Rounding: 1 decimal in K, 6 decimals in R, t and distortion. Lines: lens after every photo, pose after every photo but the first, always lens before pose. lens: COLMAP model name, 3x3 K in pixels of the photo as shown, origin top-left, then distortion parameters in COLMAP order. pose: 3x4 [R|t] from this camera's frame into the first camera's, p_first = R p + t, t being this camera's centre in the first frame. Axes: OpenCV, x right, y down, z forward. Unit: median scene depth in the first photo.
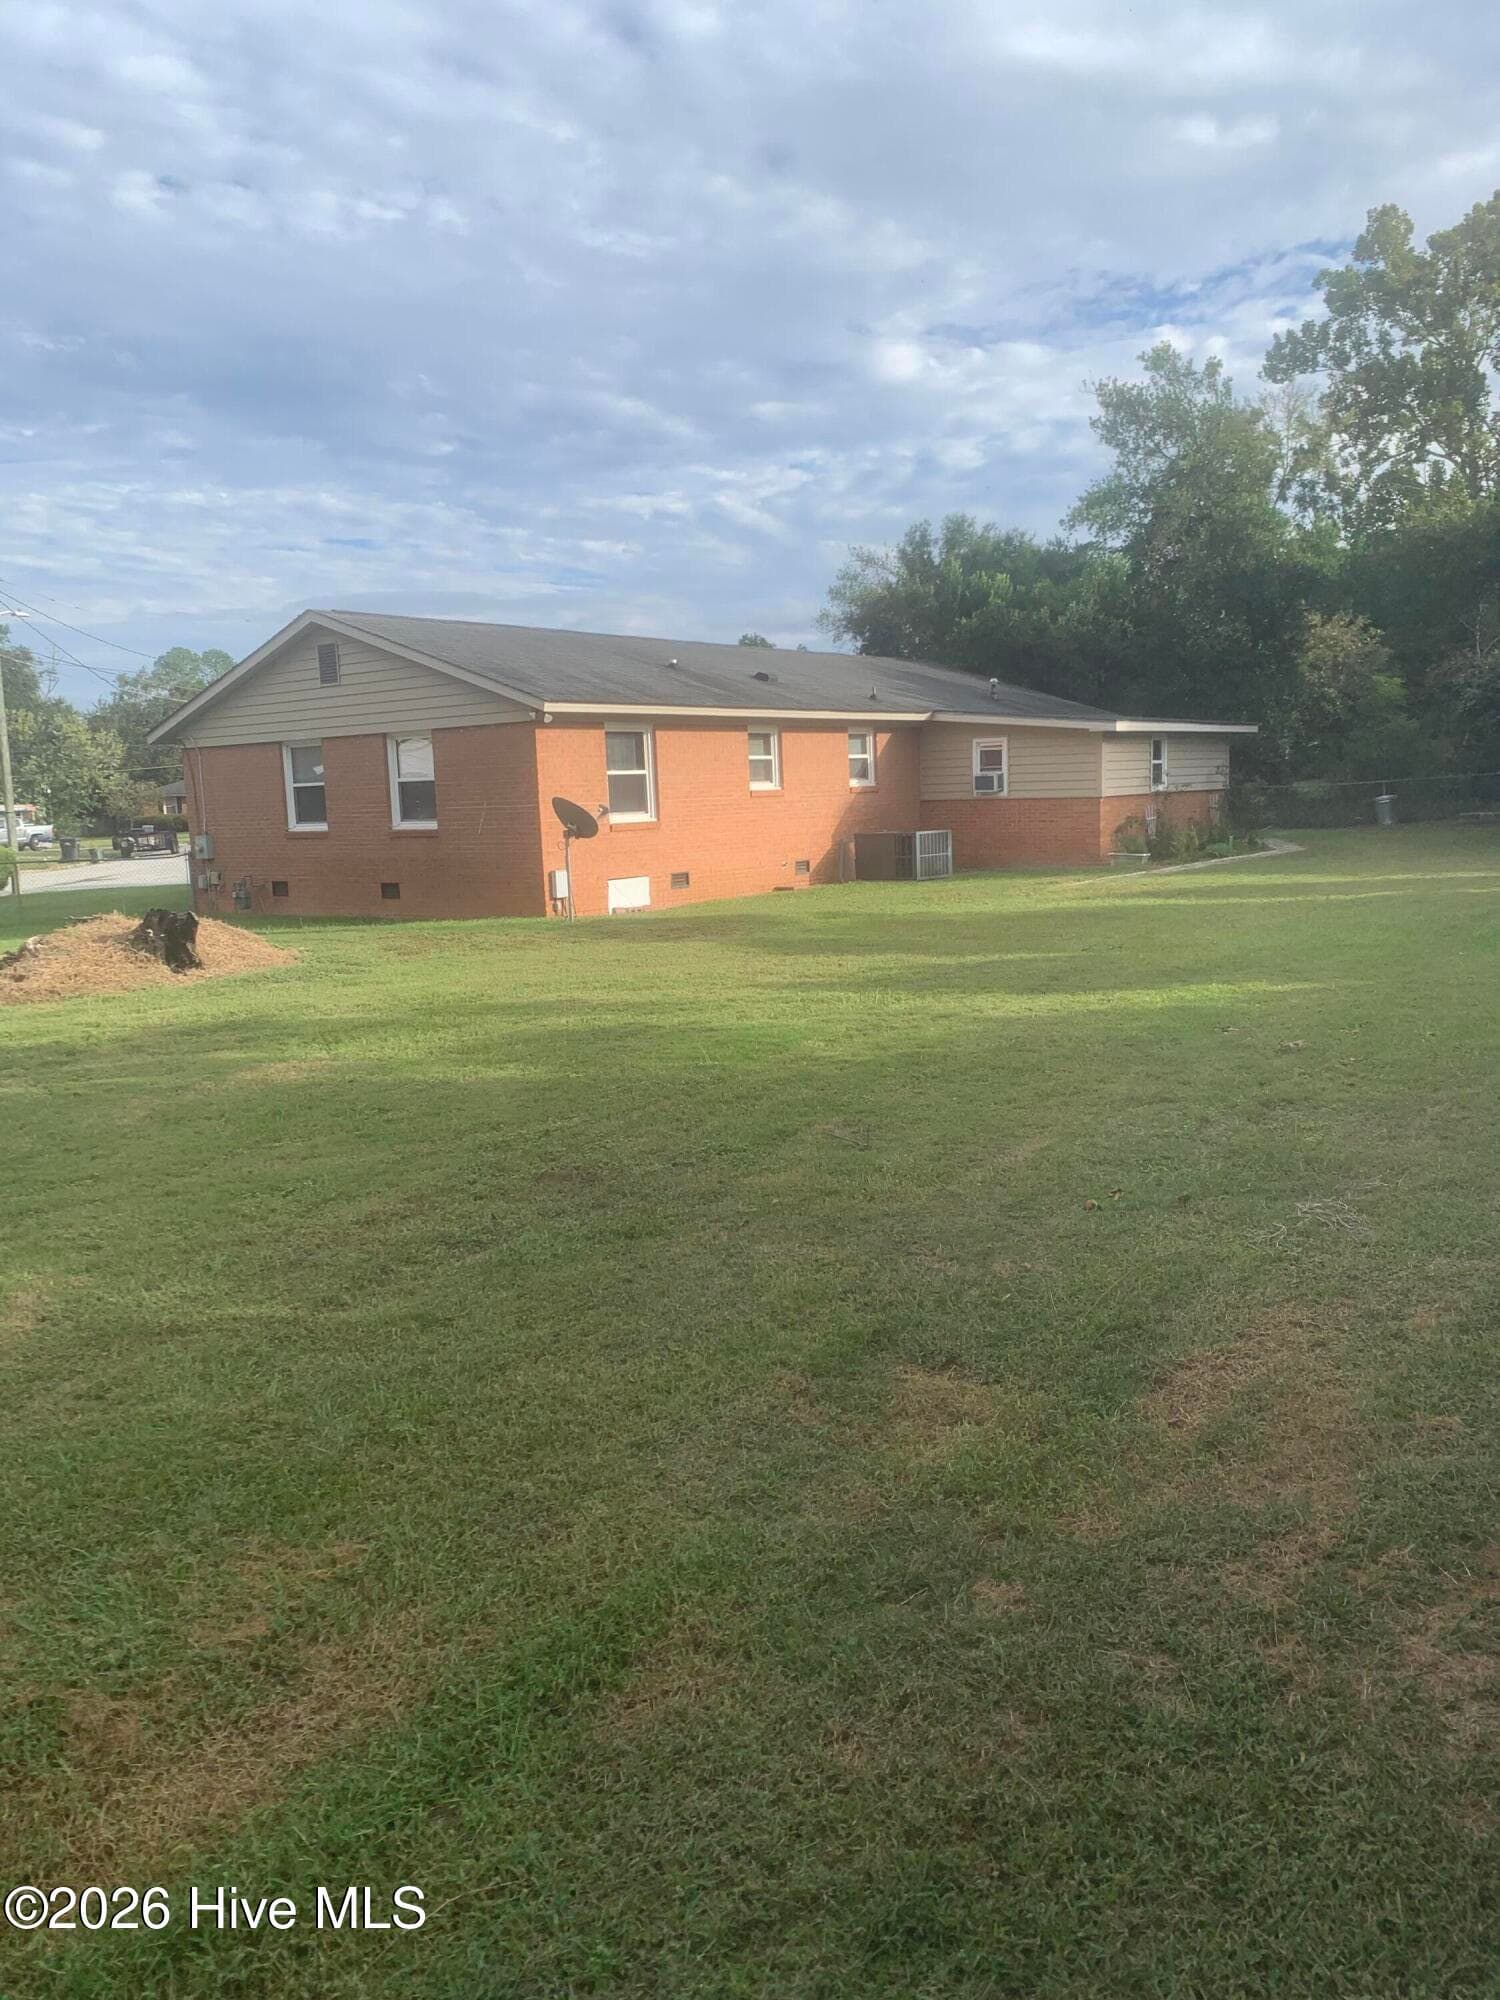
lens RADIAL K [[1553.0, 0, 750.0], [0, 1553.0, 1000.0], [0, 0, 1]] dist [-0.023098, 0.057330]
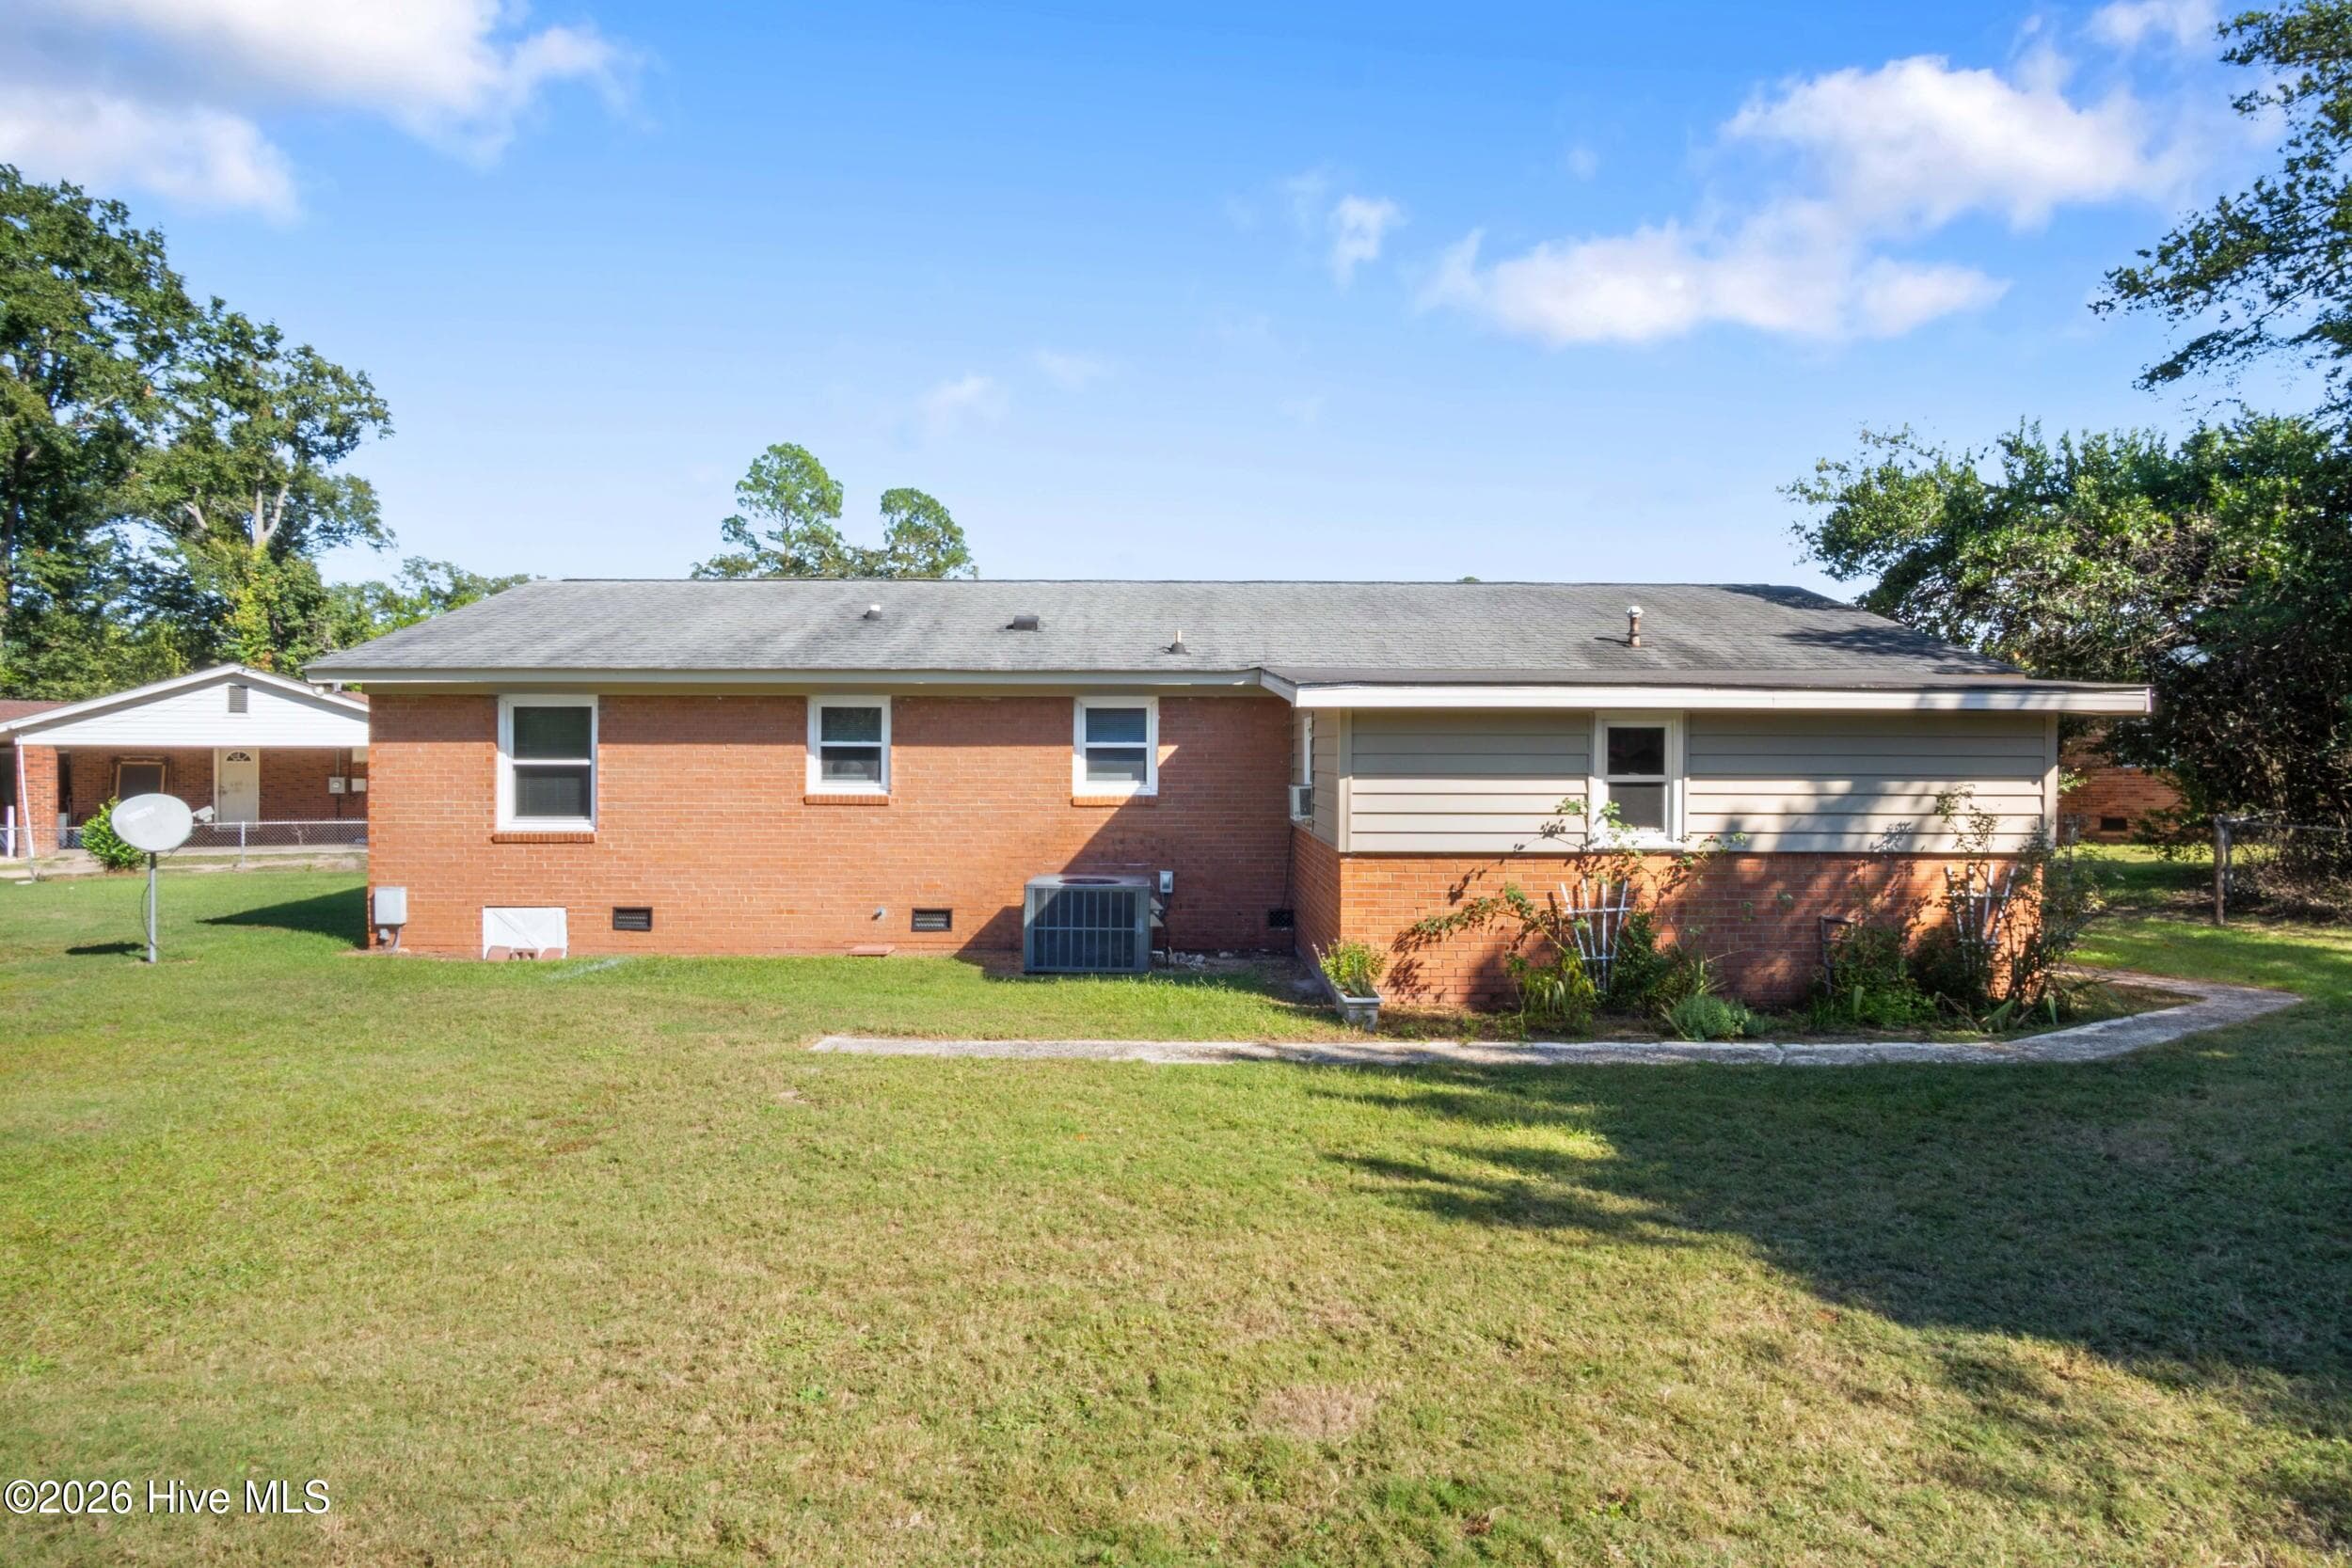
lens RADIAL K [[1272.6, 0, 1176.0], [0, 1272.6, 784.0], [0, 0, 1]] dist [-0.022424, -0.000487]
pose [[0.575769, 0.044958, -0.816375, 0.190518], [-0.129910, 0.990833, -0.037057, -0.050311], [0.807226, 0.127391, 0.576332, 0.290474]]
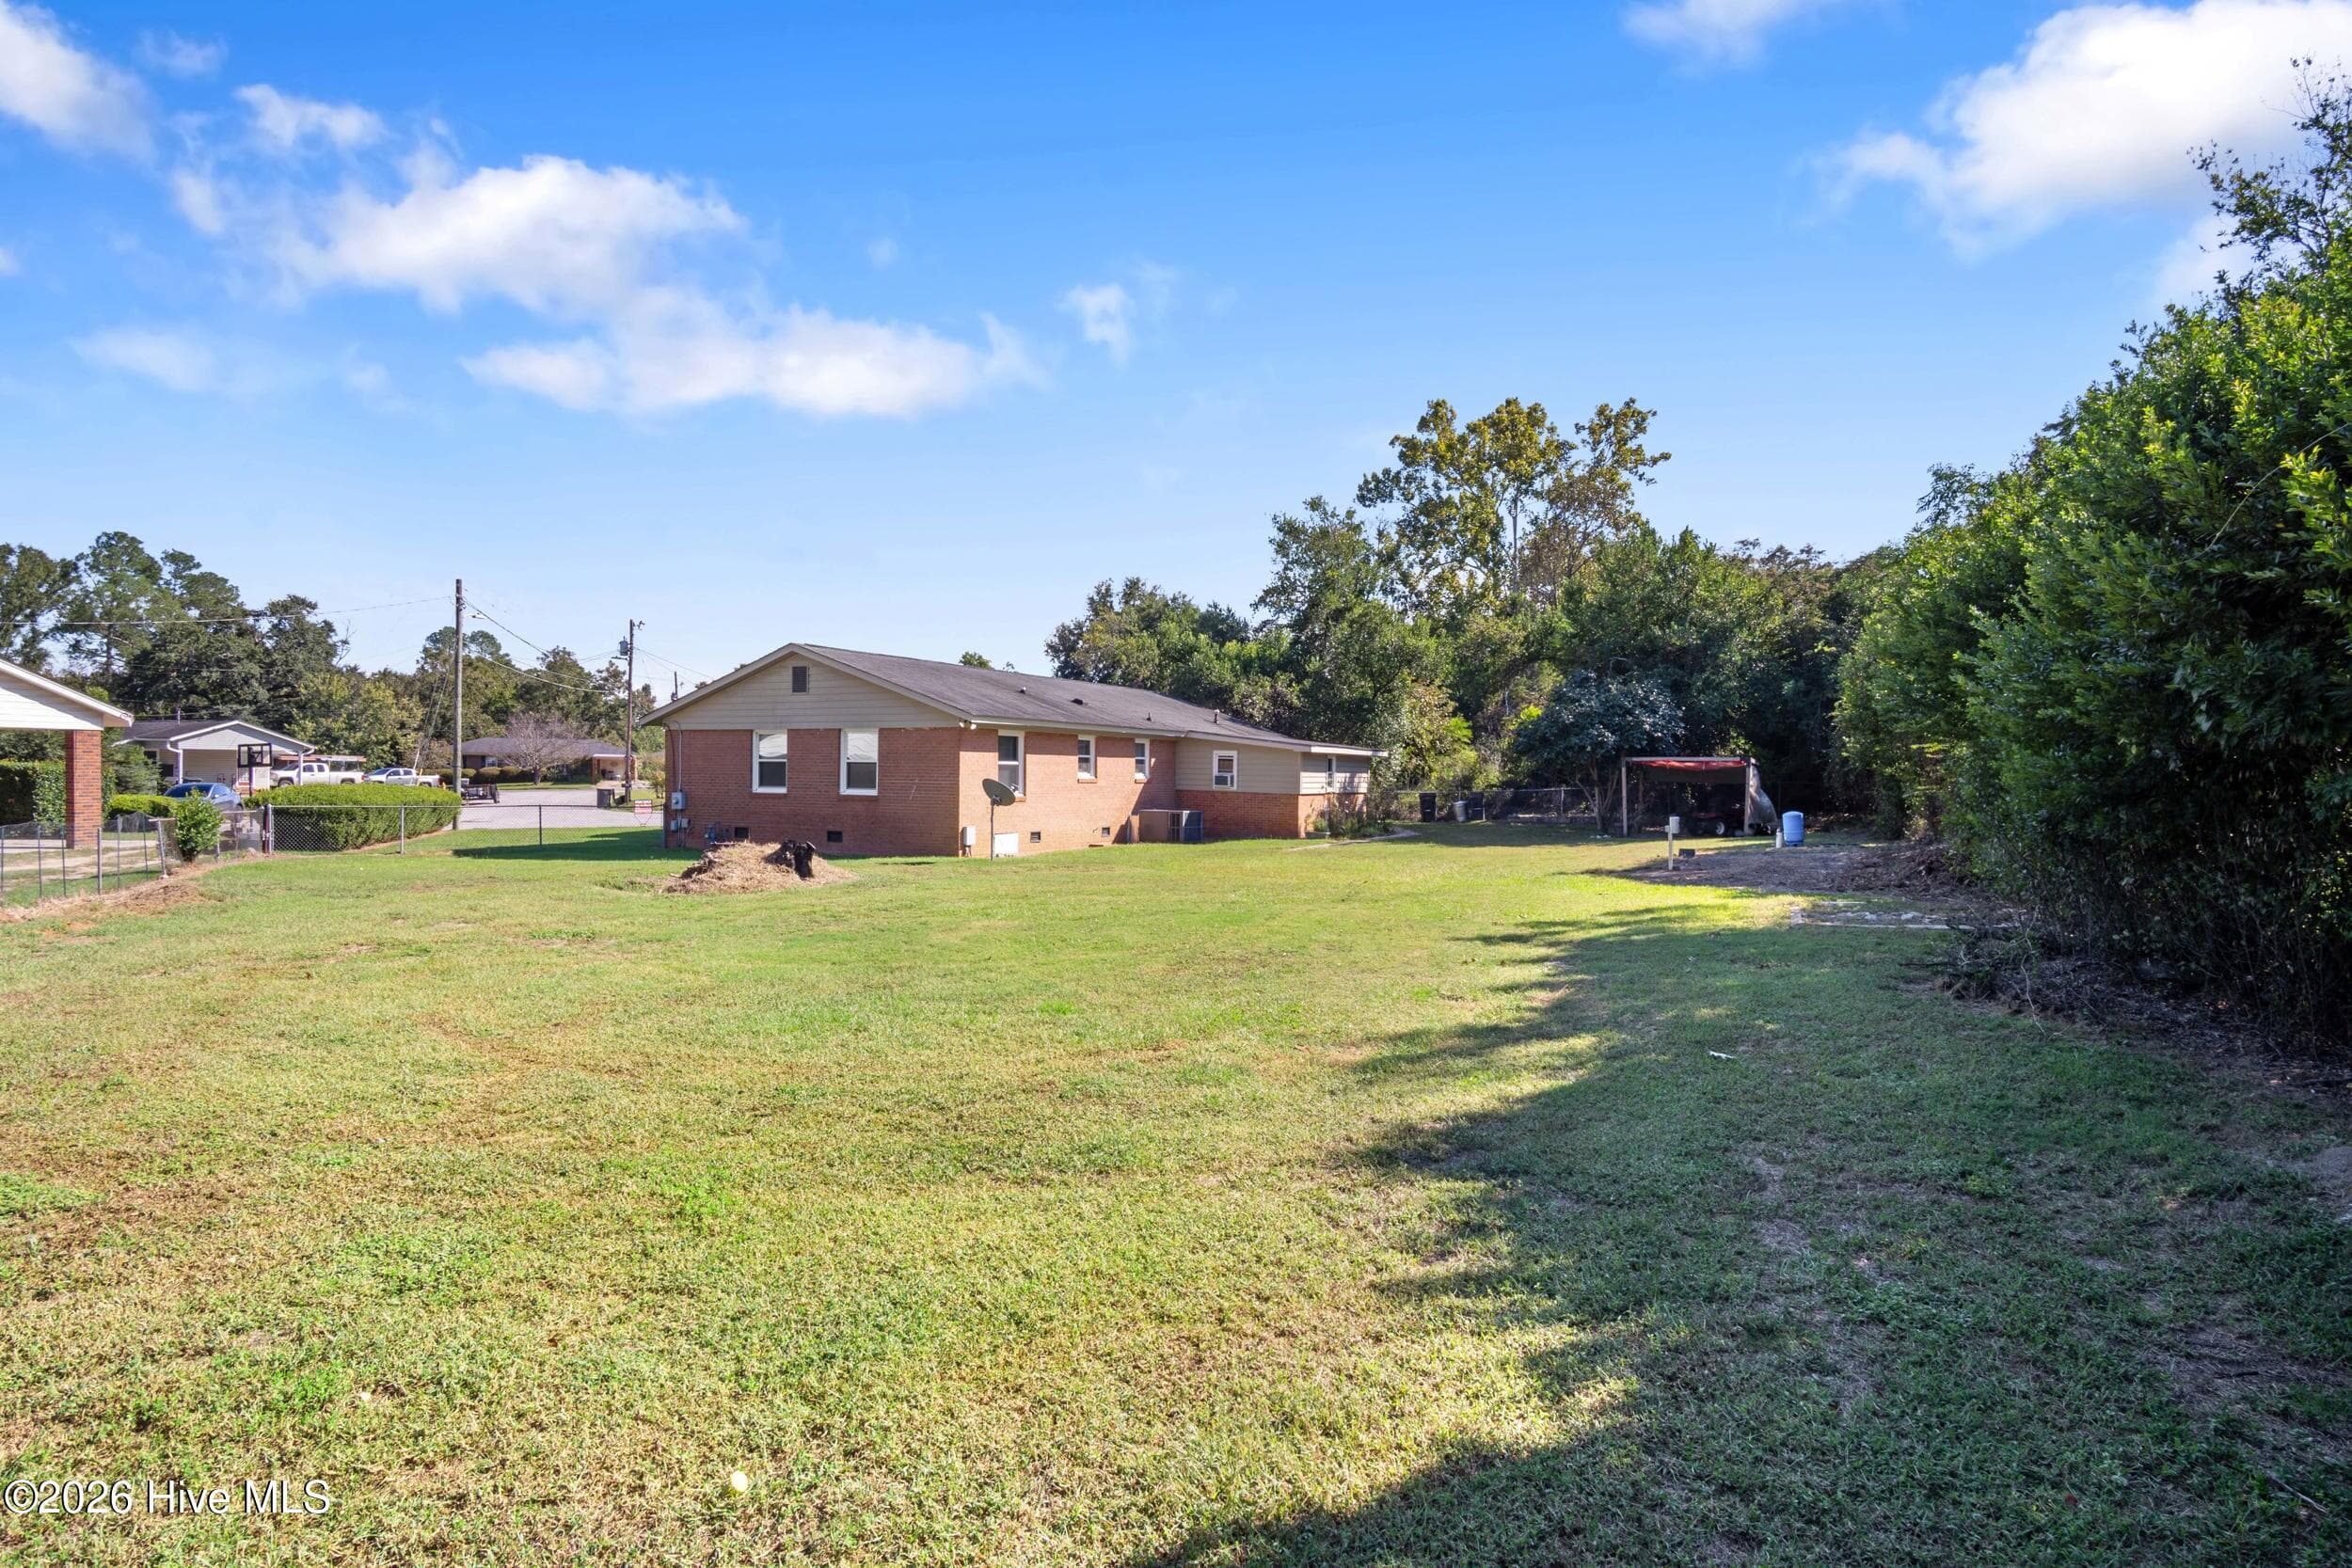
lens RADIAL K [[1272.6, 0, 1176.0], [0, 1272.6, 784.0], [0, 0, 1]] dist [-0.022424, -0.000487]
pose [[0.979478, 0.045641, 0.196314, -0.052538], [-0.020110, 0.991293, -0.130131, 0.009556], [-0.200544, 0.123513, 0.971868, -0.073068]]
